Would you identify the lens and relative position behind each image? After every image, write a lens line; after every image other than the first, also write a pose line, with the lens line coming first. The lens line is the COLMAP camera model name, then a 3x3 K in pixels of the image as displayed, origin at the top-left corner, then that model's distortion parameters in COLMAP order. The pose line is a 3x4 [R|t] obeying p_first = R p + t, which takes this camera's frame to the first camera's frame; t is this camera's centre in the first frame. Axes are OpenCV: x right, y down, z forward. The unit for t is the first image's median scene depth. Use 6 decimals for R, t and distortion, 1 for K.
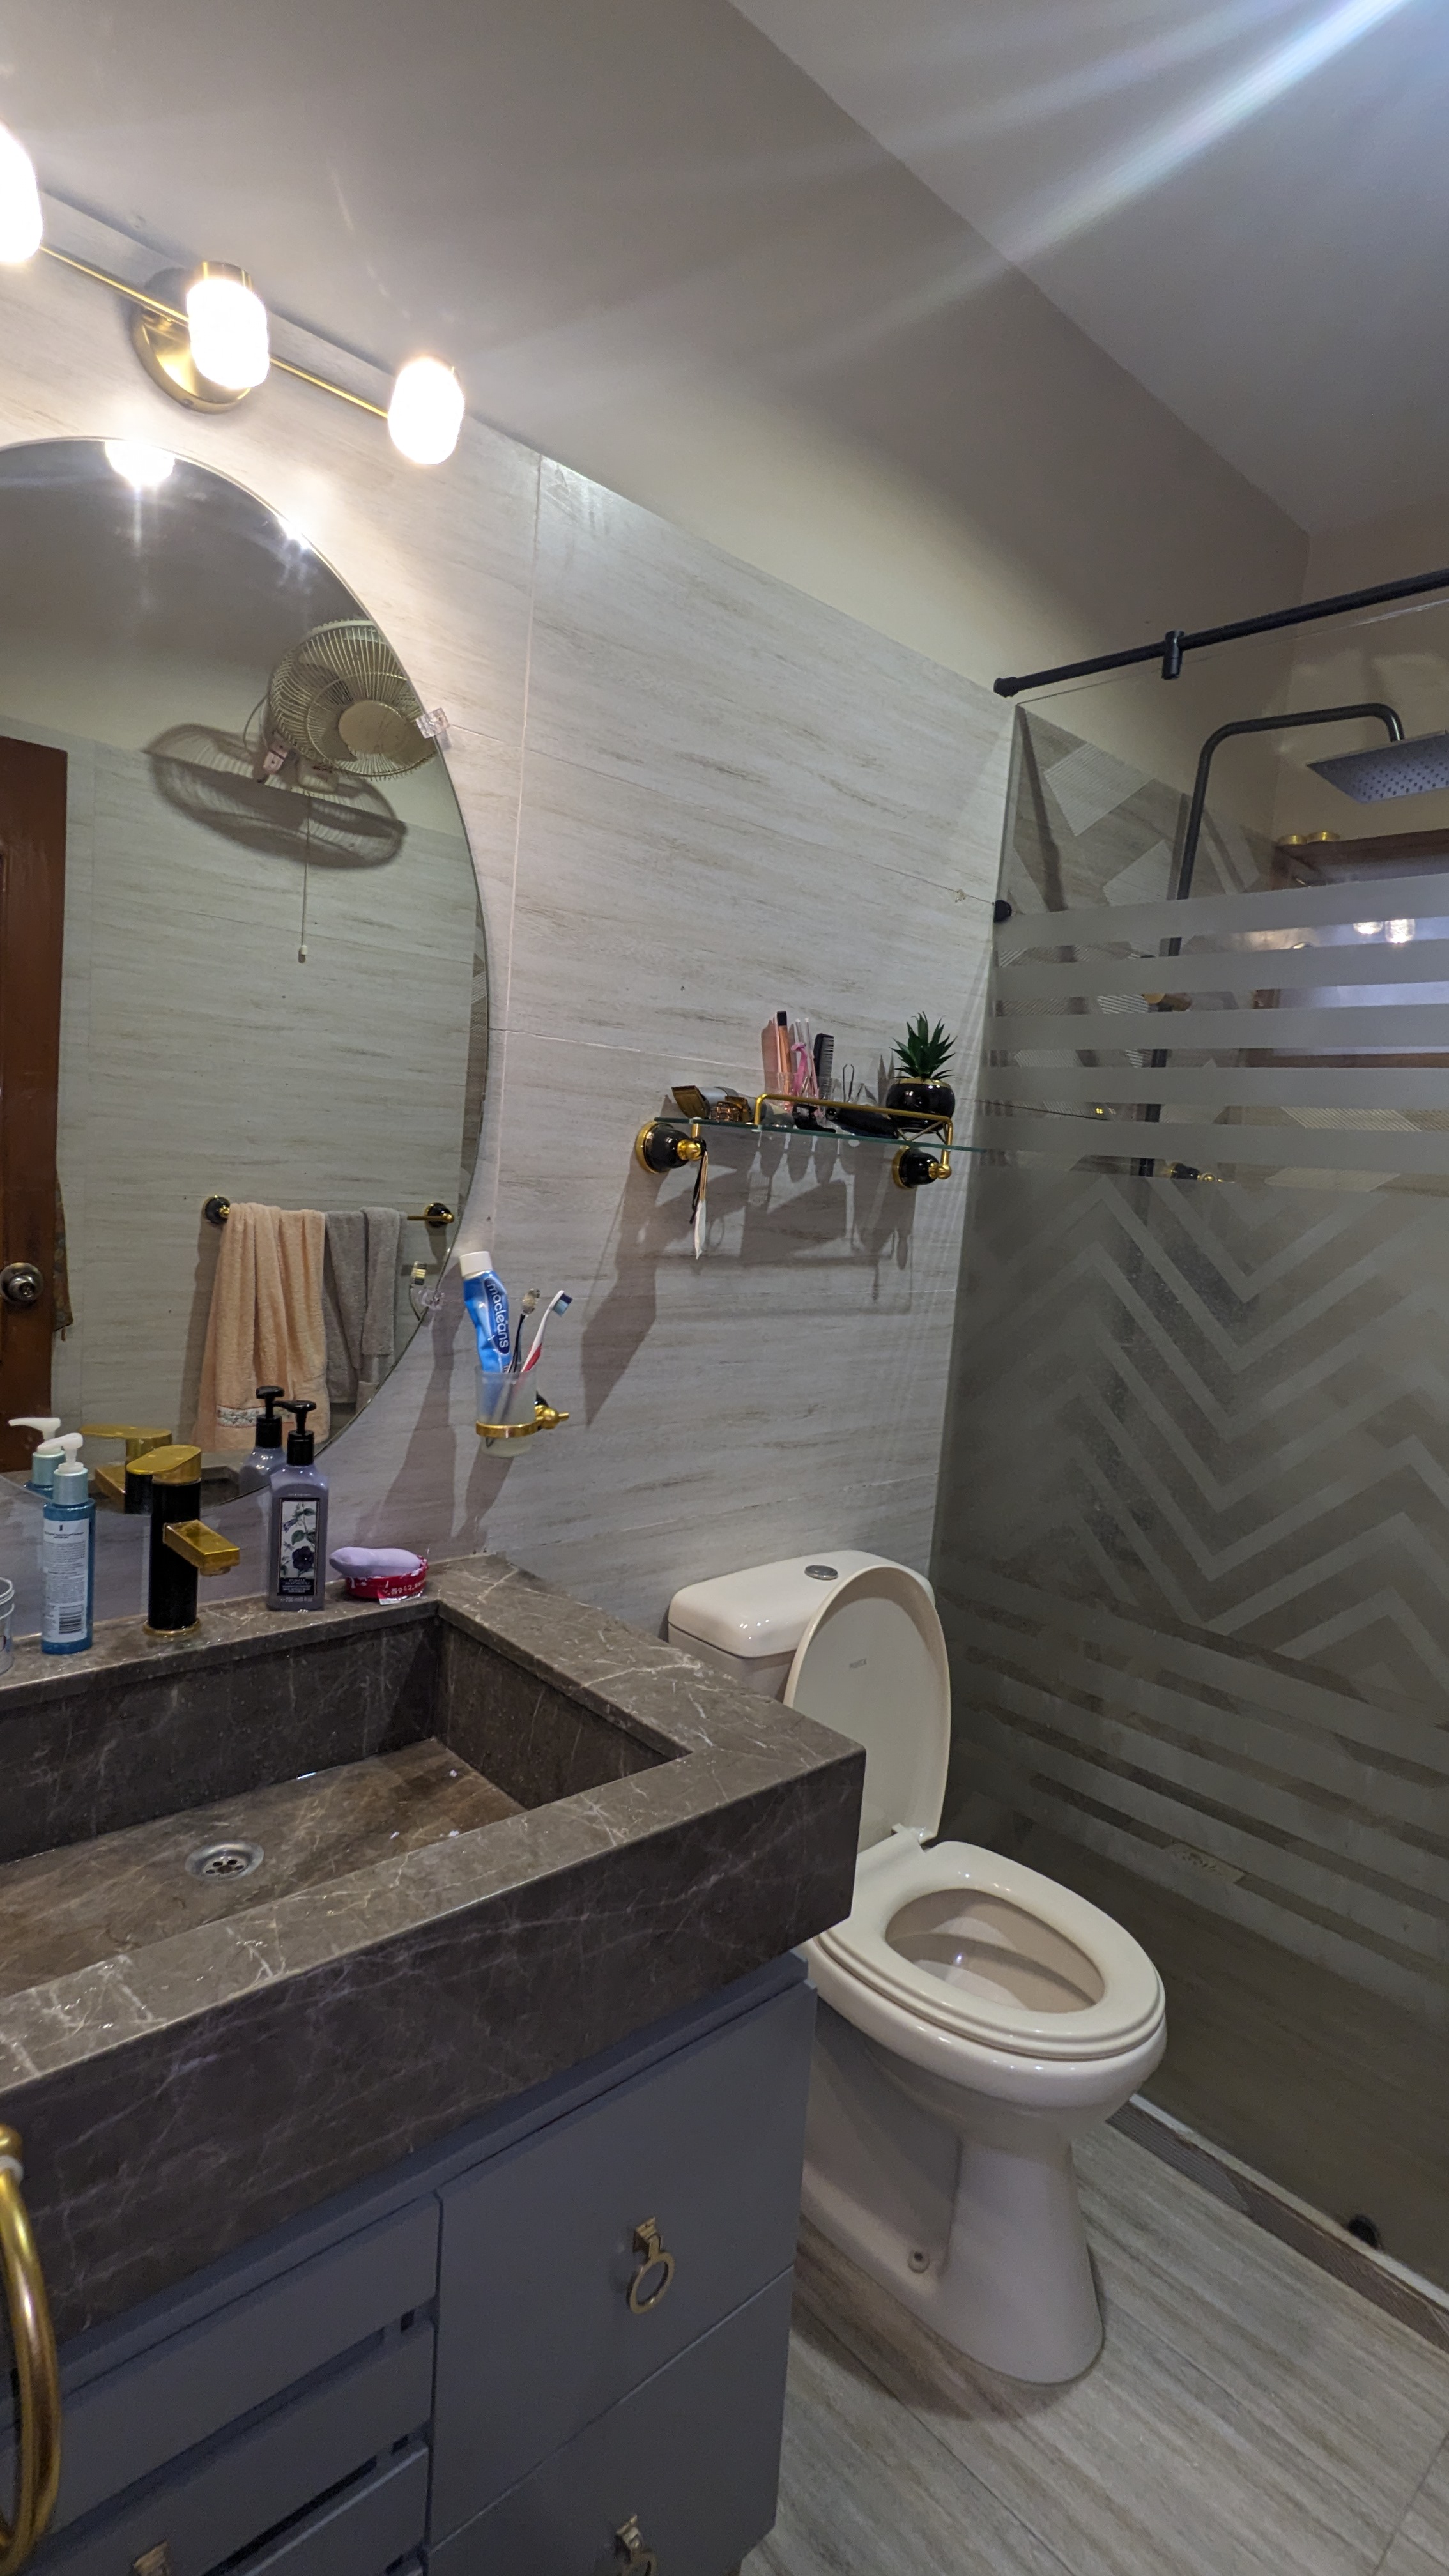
lens RADIAL K [[1251.2, 0, 724.5], [0, 1251.2, 1288.0], [0, 0, 1]] dist [0.002038, 0.001264]
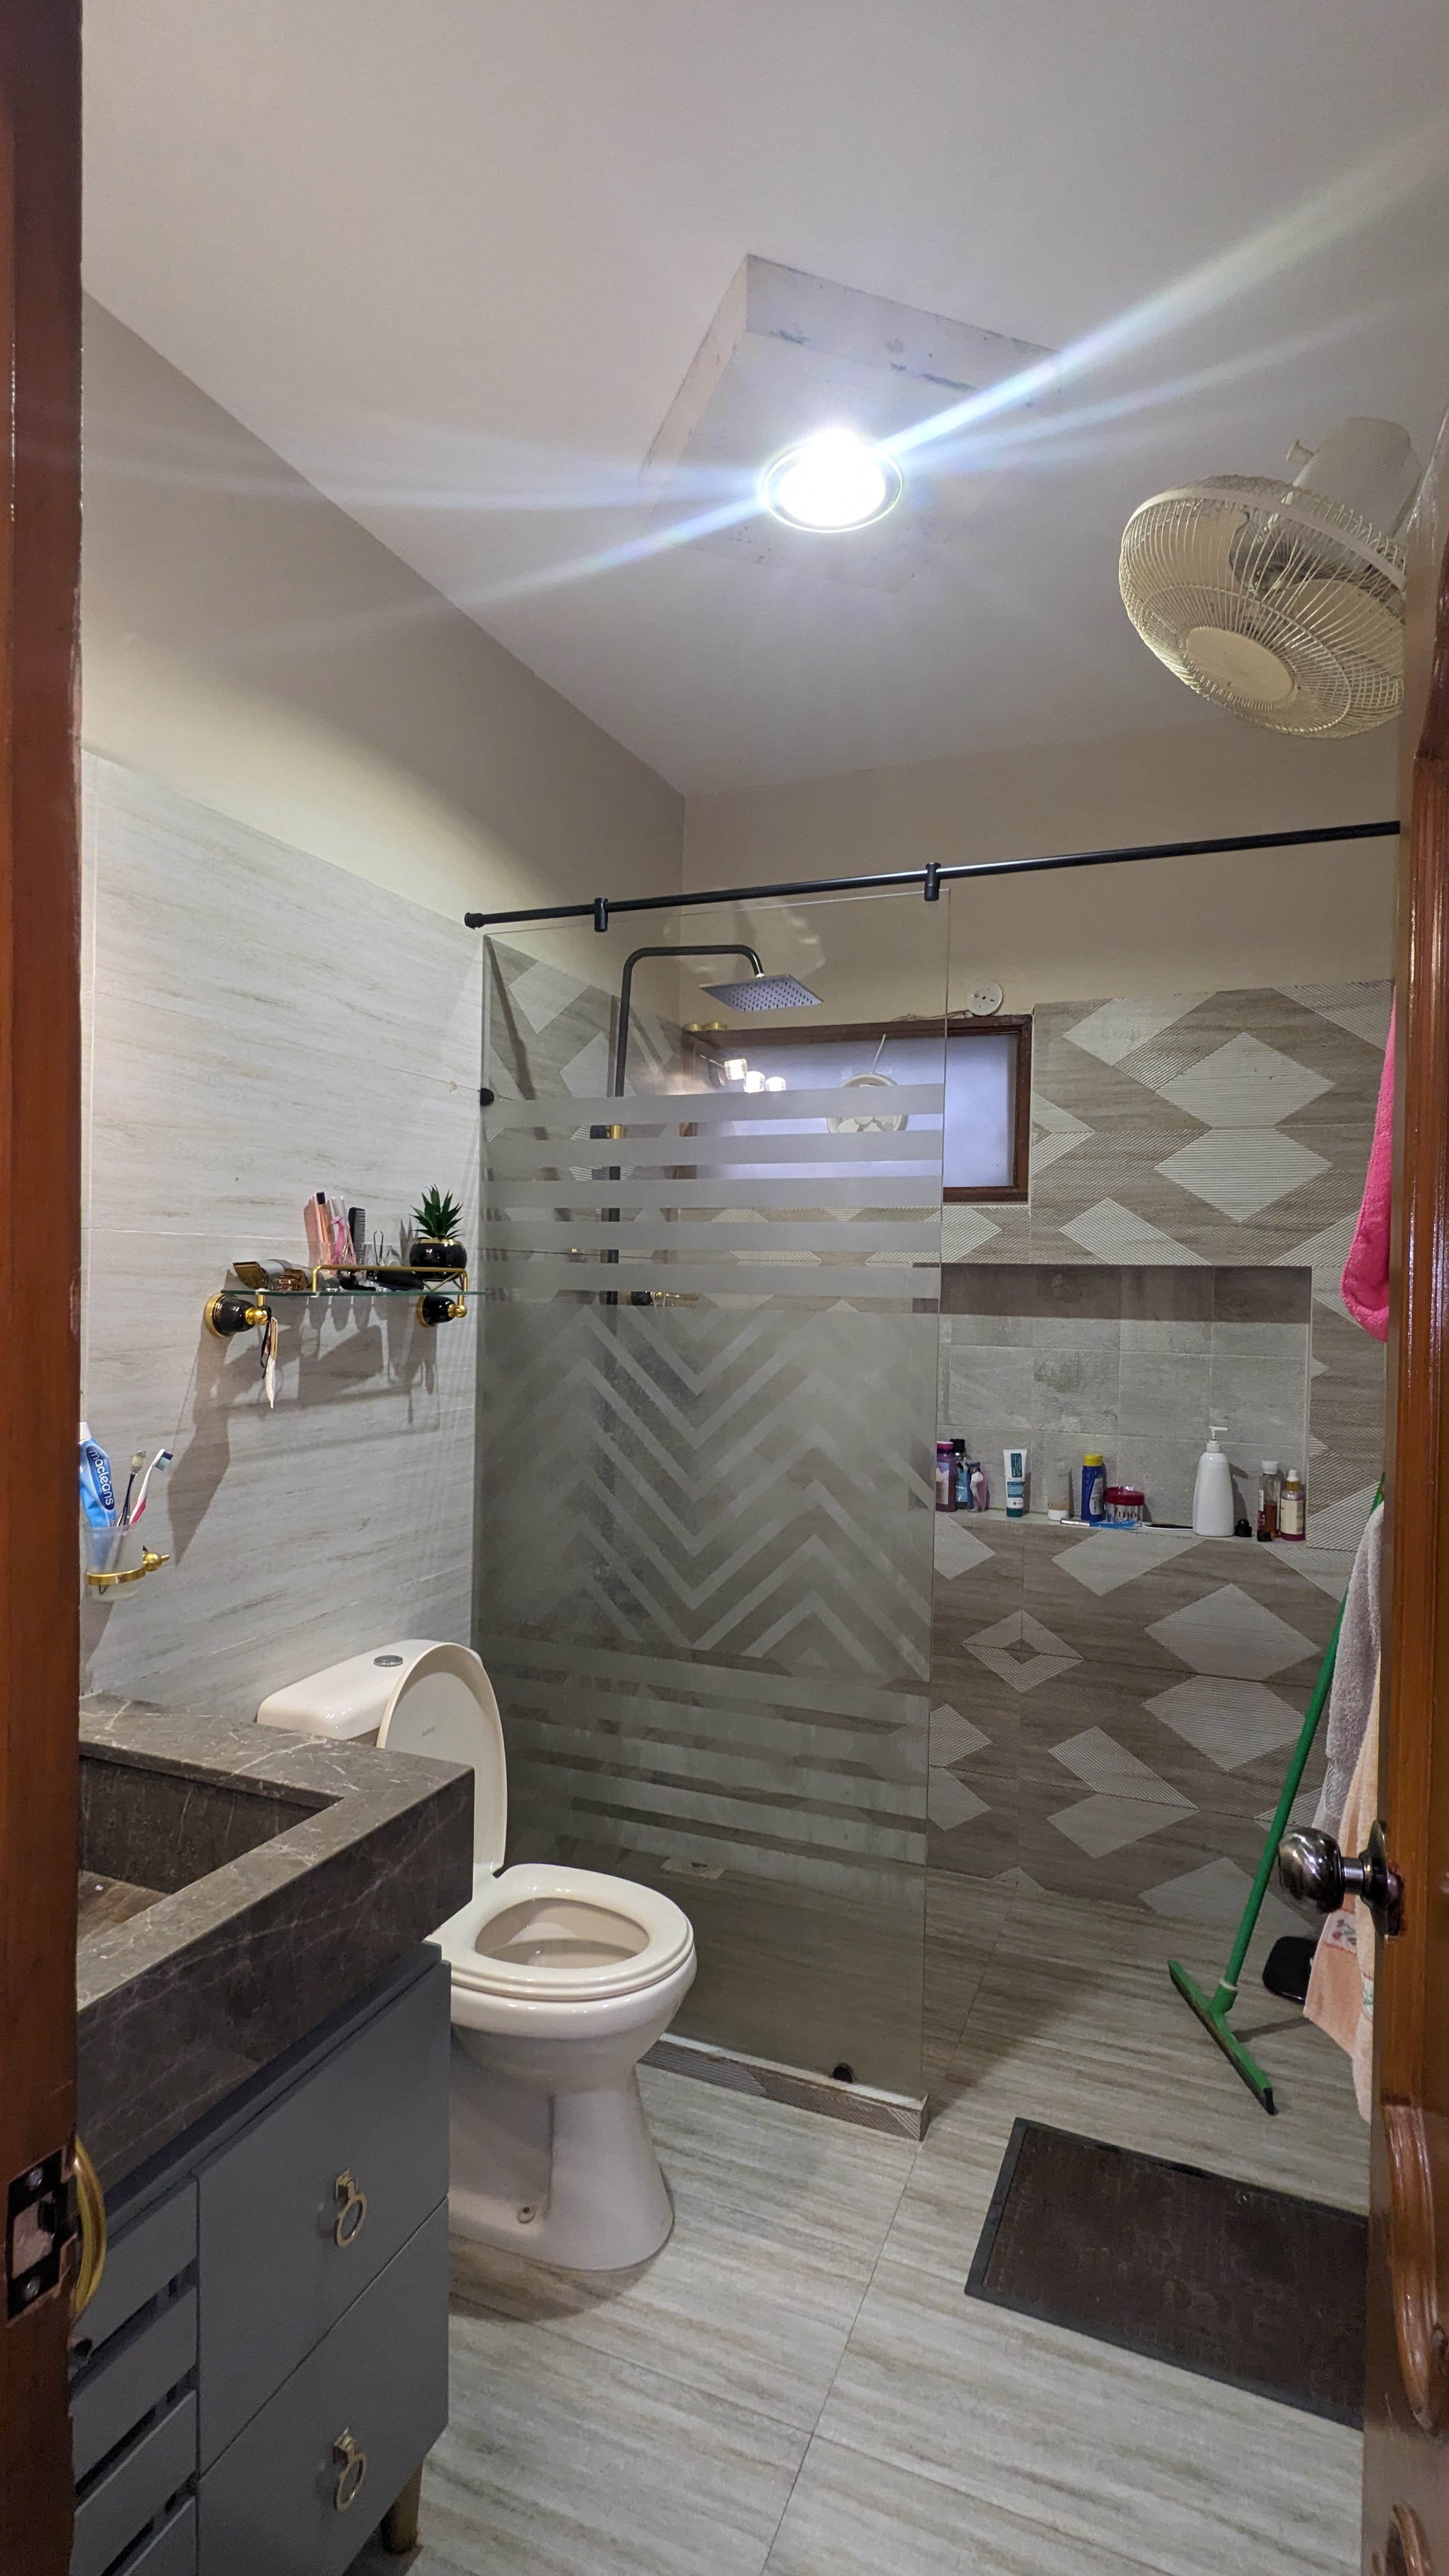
lens RADIAL K [[1251.2, 0, 724.5], [0, 1251.2, 1288.0], [0, 0, 1]] dist [0.002038, 0.001264]
pose [[0.906985, -0.064980, 0.416120, -0.107266], [0.096071, 0.993898, -0.054195, -0.027540], [-0.410059, 0.089131, 0.907693, -0.236475]]
